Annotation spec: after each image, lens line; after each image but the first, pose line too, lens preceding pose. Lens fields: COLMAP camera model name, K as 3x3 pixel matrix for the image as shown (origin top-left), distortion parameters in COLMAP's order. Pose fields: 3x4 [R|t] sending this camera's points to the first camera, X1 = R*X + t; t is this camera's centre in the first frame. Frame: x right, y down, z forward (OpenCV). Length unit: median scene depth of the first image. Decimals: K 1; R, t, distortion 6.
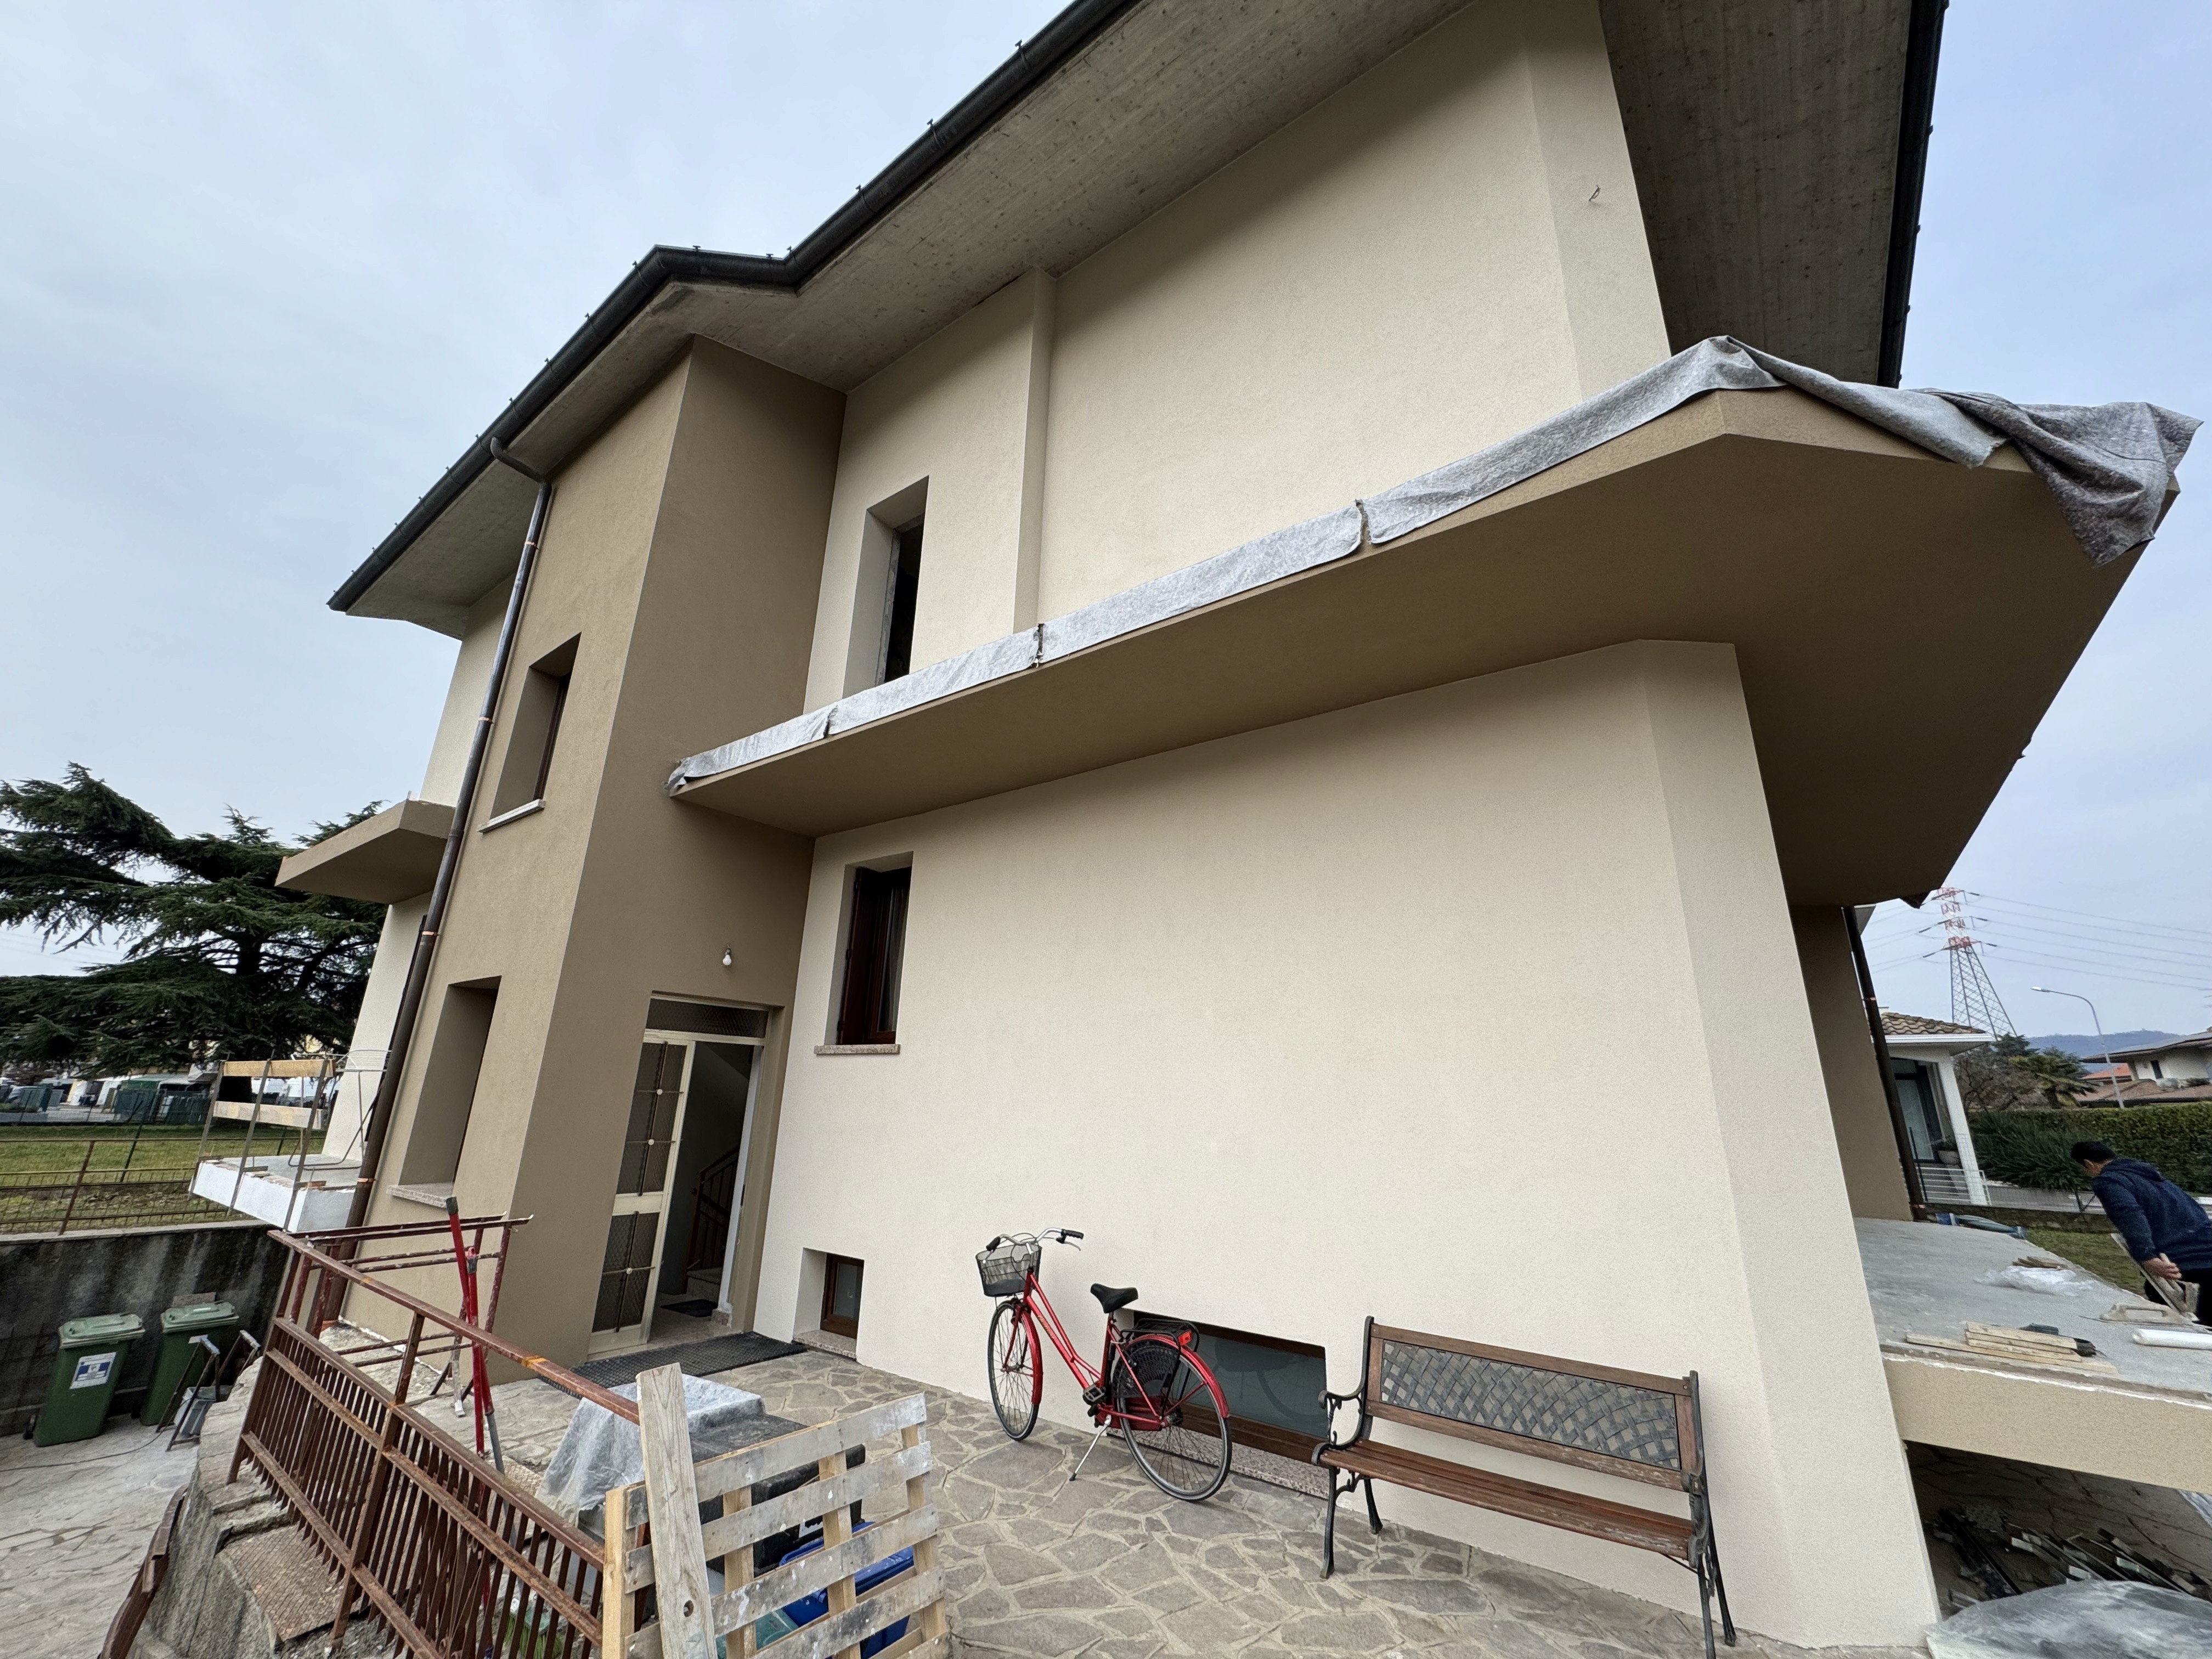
lens RADIAL K [[878.9, 0, 1107.5], [0, 878.9, 827.9], [0, 0, 1]] dist [-0.000831, -0.000227]
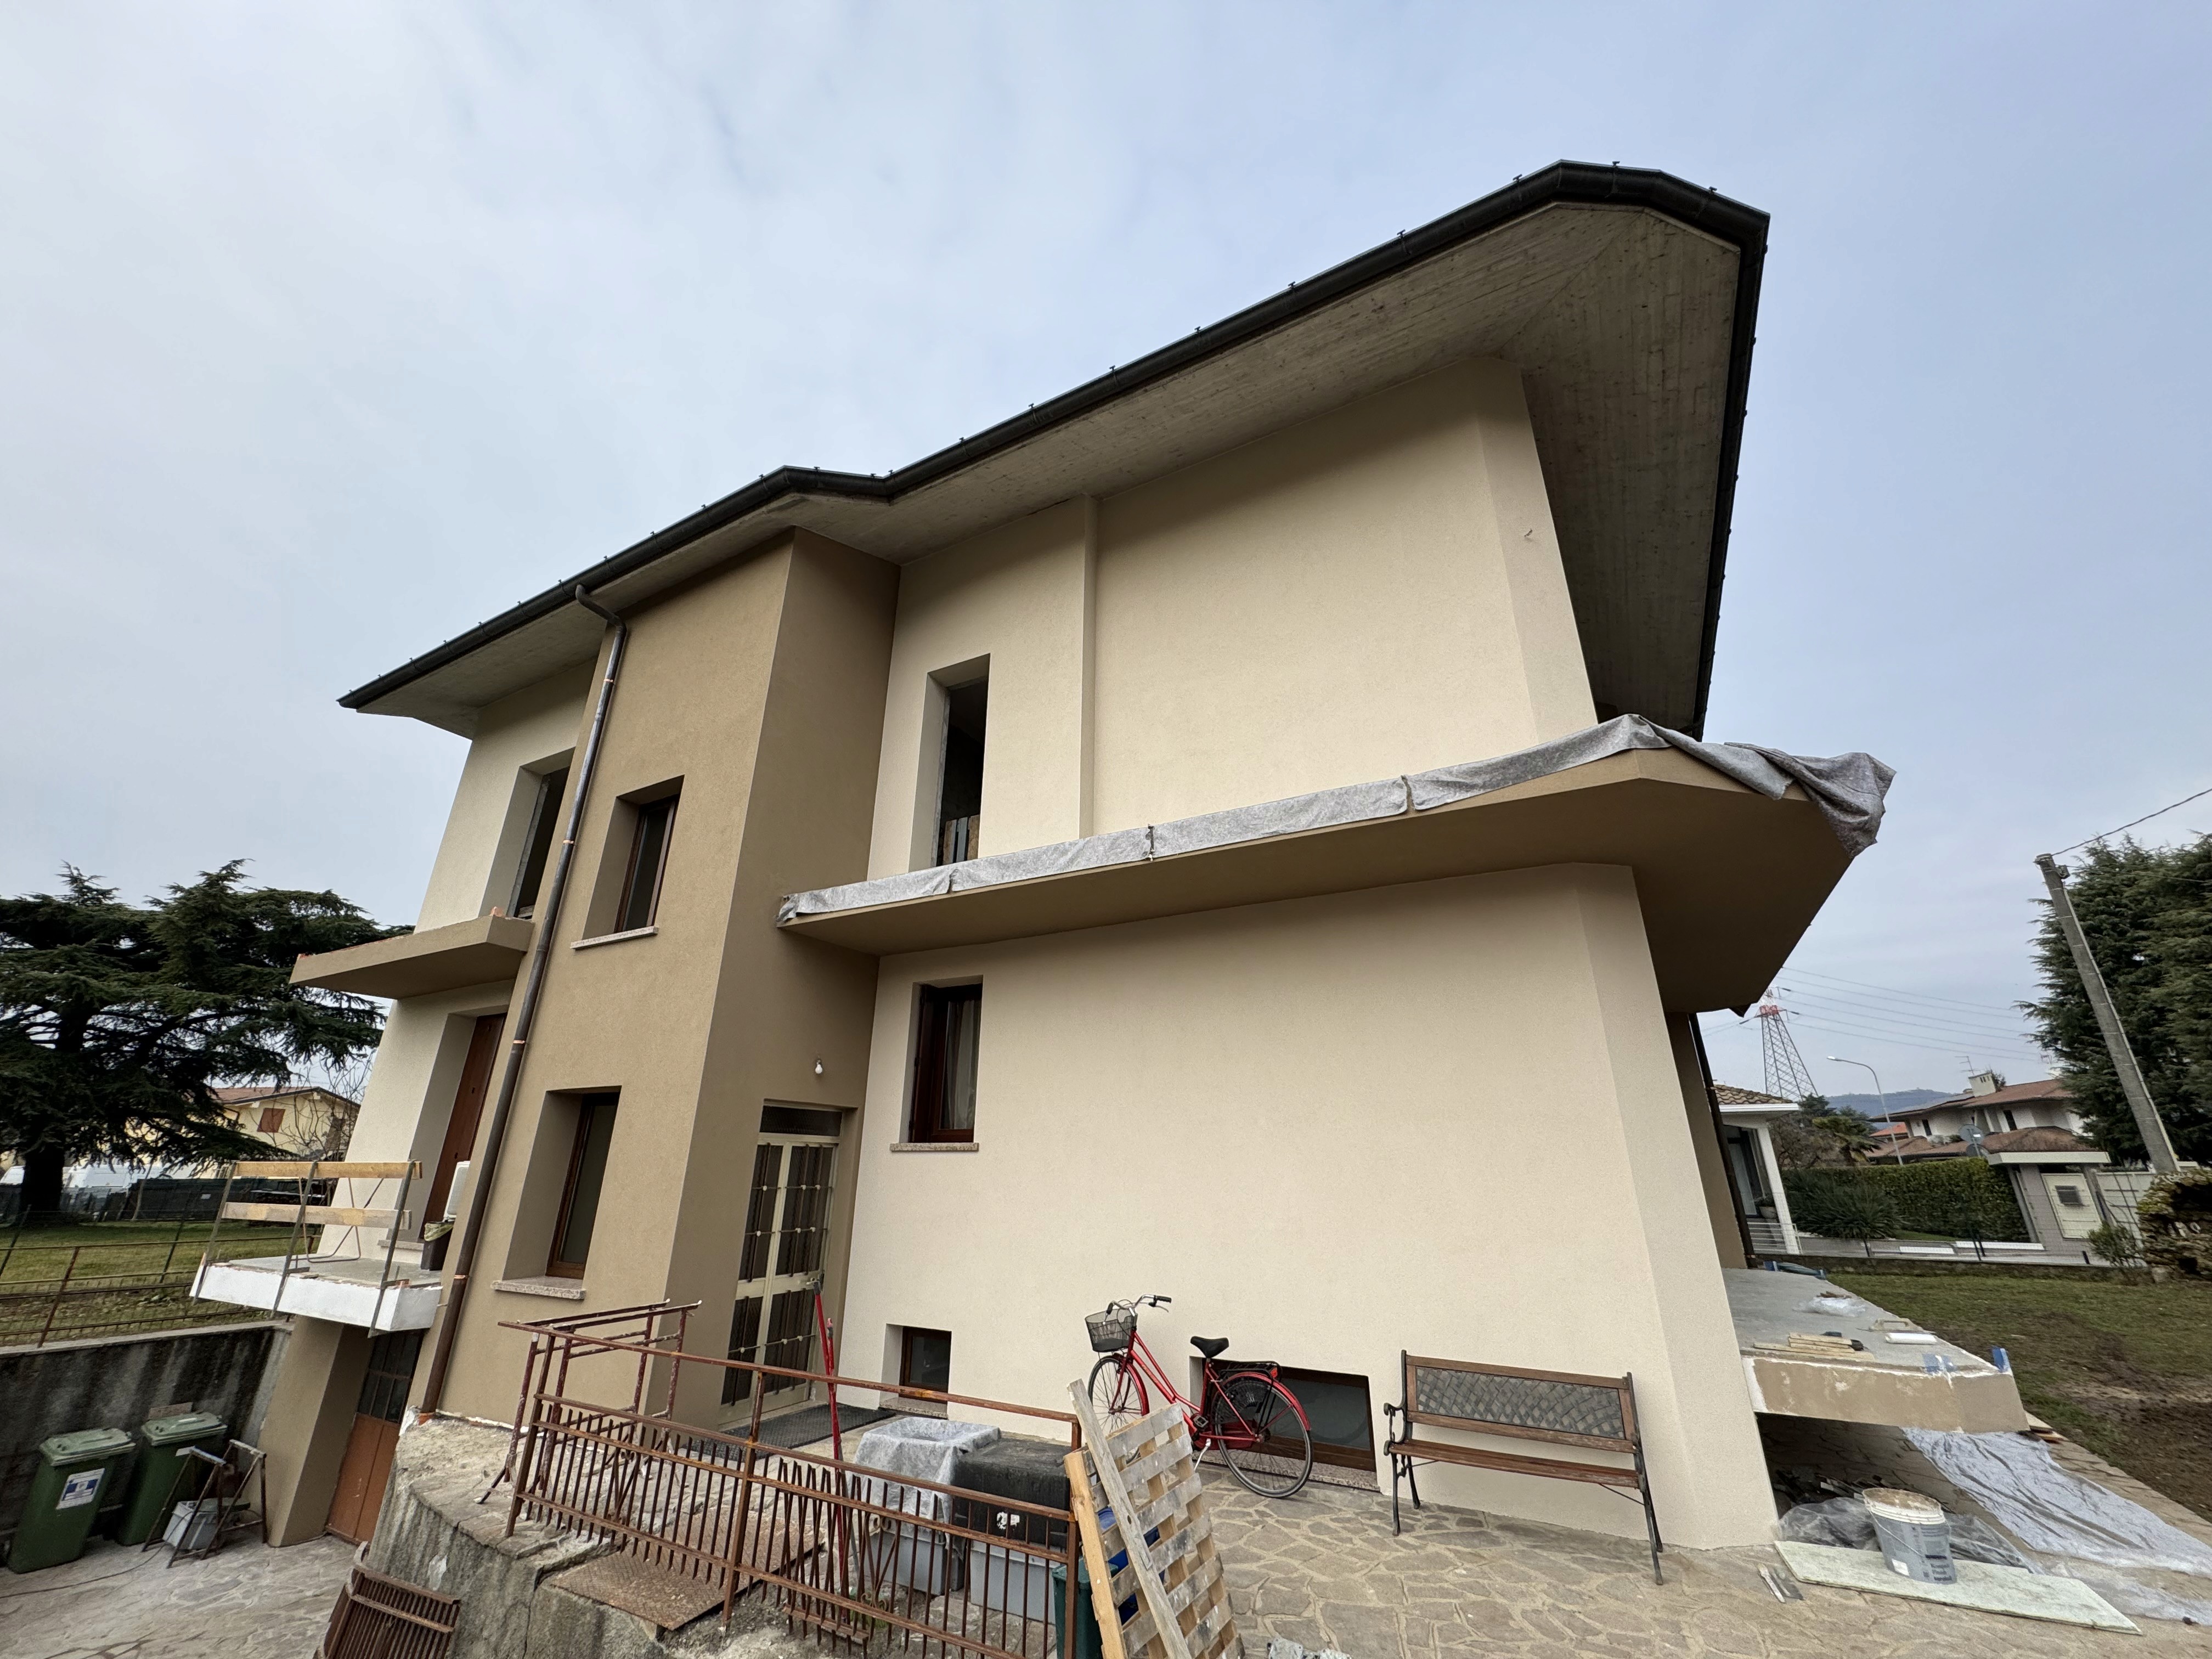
lens RADIAL K [[878.9, 0, 1107.0], [0, 878.9, 827.5], [0, 0, 1]] dist [-0.000831, -0.000227]
pose [[0.991485, 0.029978, 0.126721, -0.224898], [-0.020947, 0.997184, -0.072011, -0.096164], [-0.128523, 0.068744, 0.989321, -0.225876]]
